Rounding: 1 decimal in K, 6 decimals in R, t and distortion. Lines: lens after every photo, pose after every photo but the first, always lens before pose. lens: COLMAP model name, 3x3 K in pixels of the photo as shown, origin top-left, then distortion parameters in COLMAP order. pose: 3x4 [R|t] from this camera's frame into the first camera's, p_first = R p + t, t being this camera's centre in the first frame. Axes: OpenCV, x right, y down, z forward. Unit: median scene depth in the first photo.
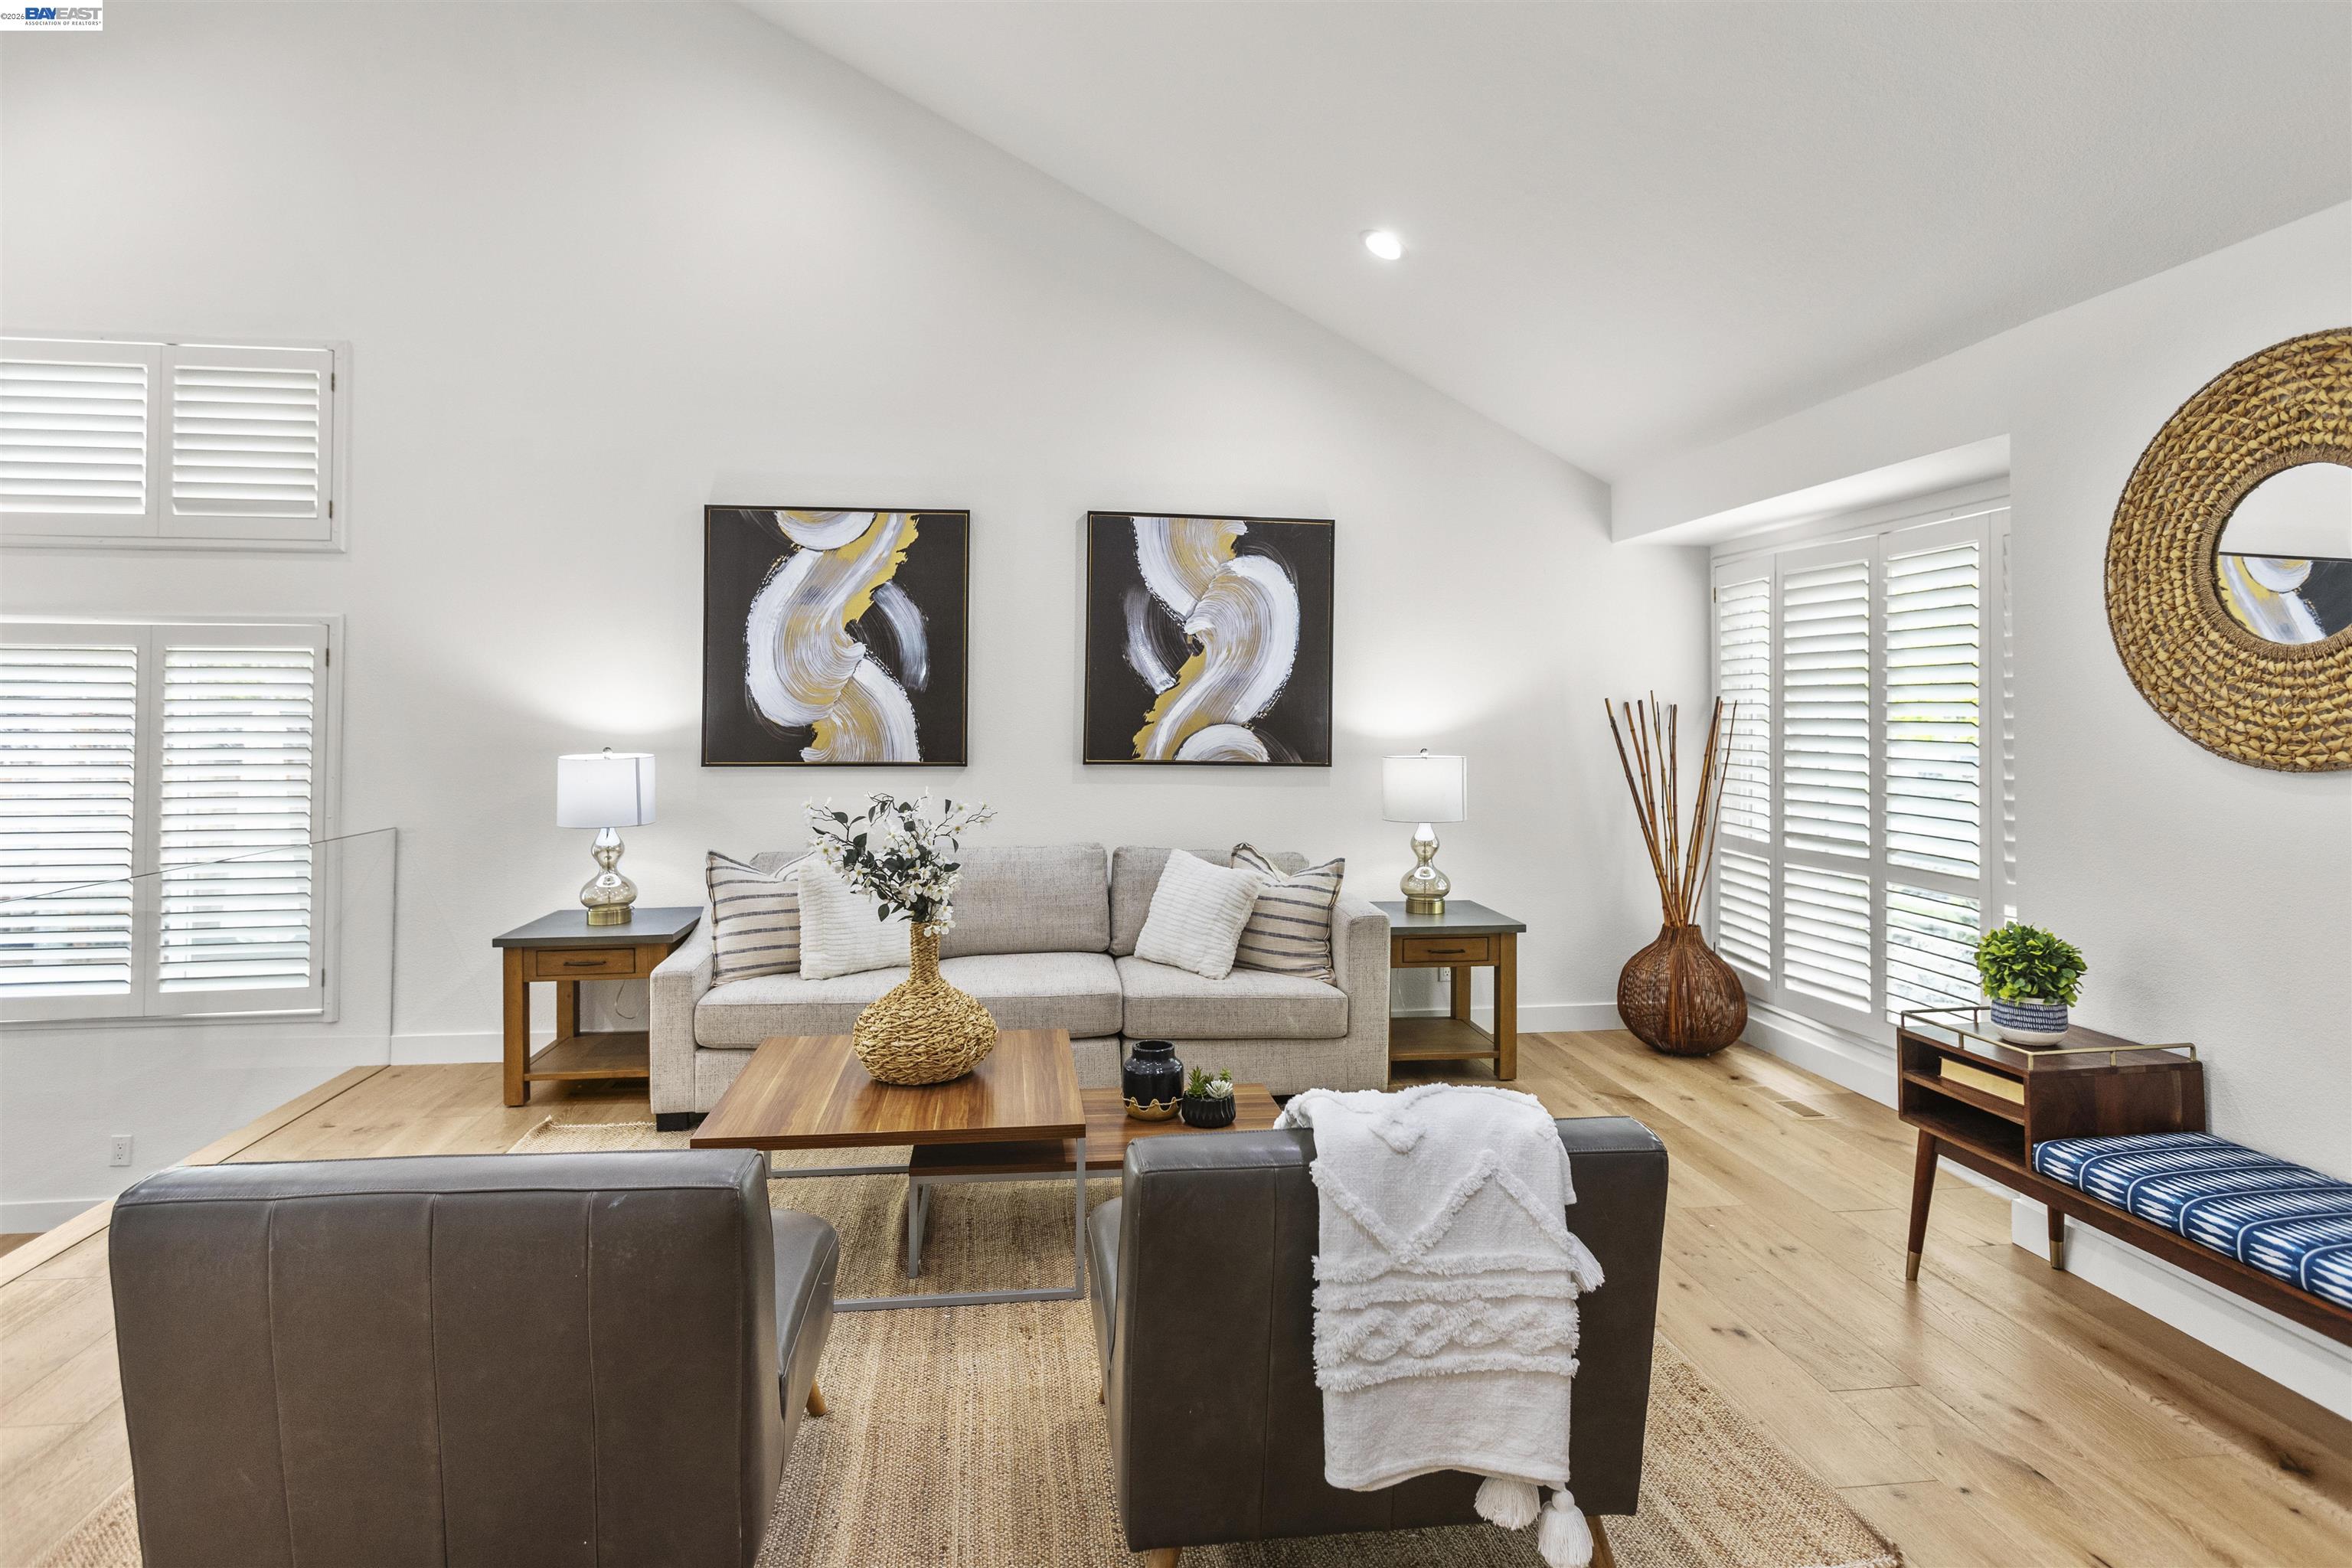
lens RADIAL K [[1269.5, 0, 1170.4], [0, 1269.5, 676.1], [0, 0, 1]] dist [-0.021677, 0.023376]
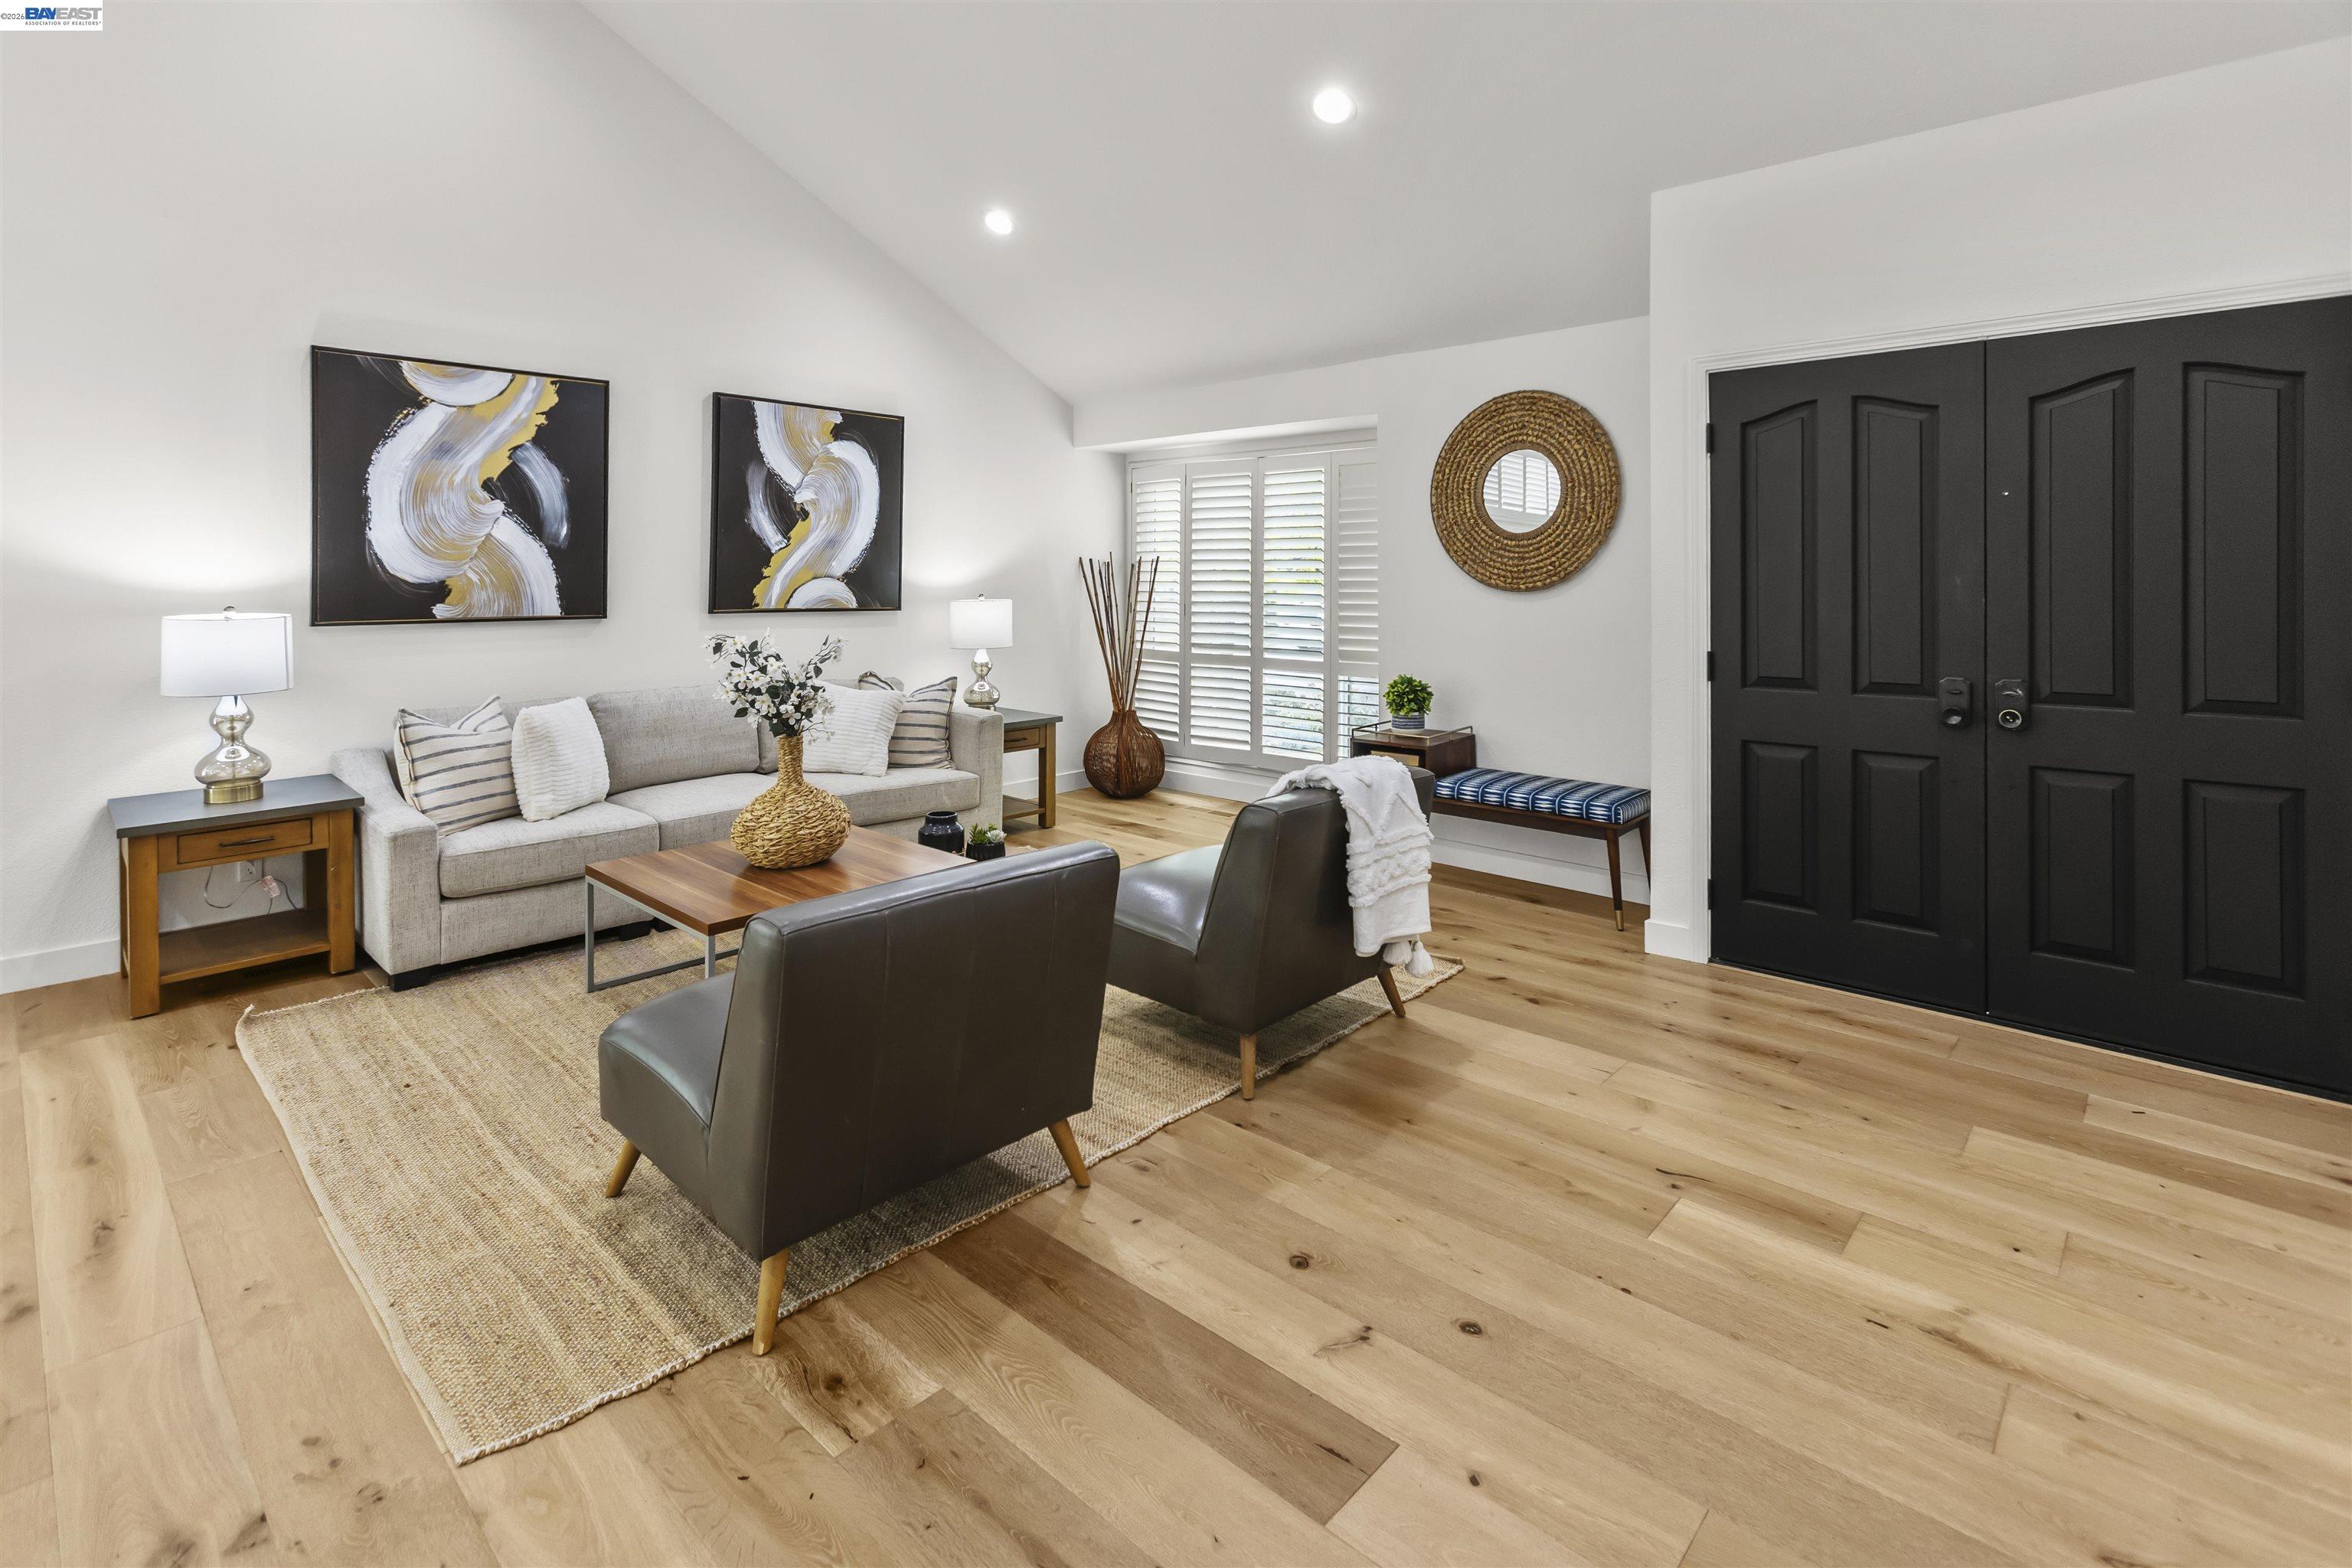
lens RADIAL K [[1130.4, 0, 1171.5], [0, 1130.4, 565.5], [0, 0, 1]] dist [-0.000484, 0.000171]
pose [[0.765914, -0.000269, 0.642944, -0.416046], [-0.013740, 0.999765, 0.016786, 0.003561], [-0.642797, -0.021691, 0.765730, -0.047336]]
